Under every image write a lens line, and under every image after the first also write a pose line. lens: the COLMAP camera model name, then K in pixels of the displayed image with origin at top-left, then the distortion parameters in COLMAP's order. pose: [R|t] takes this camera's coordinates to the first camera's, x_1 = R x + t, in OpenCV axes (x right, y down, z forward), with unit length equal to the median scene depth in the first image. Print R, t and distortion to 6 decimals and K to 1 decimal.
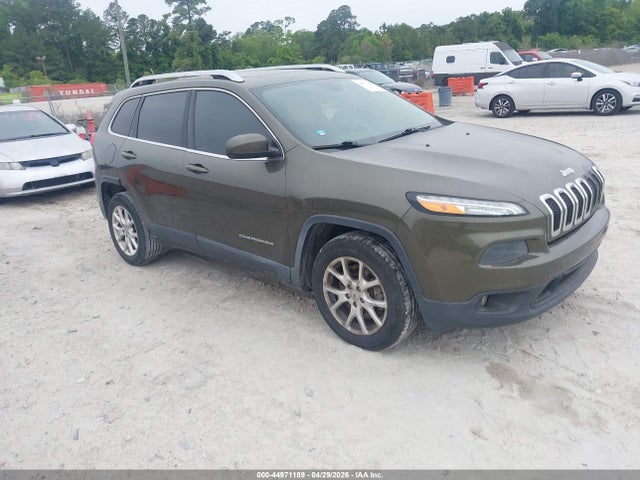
lens RADIAL K [[495.5, 0, 320.0], [0, 495.5, 240.0], [0, 0, 1]] dist [0.044977, -0.003528]
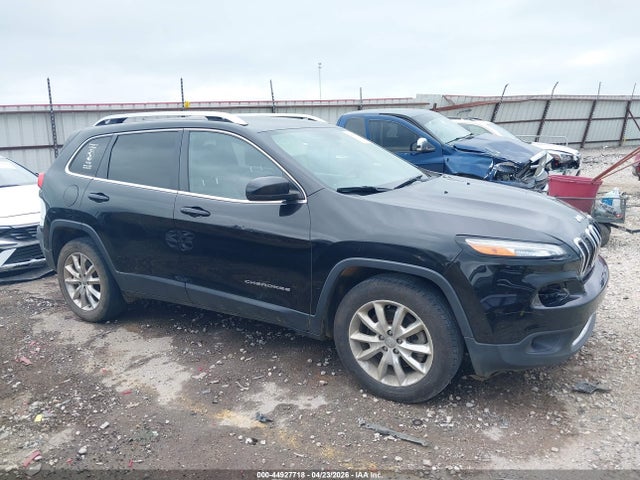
lens RADIAL K [[495.5, 0, 320.0], [0, 495.5, 240.0], [0, 0, 1]] dist [0.044977, -0.003528]
pose [[0.979942, 0.007735, 0.199133, -0.251582], [0.013644, 0.994298, -0.105765, 0.015294], [-0.198816, 0.106361, 0.974248, 0.059000]]
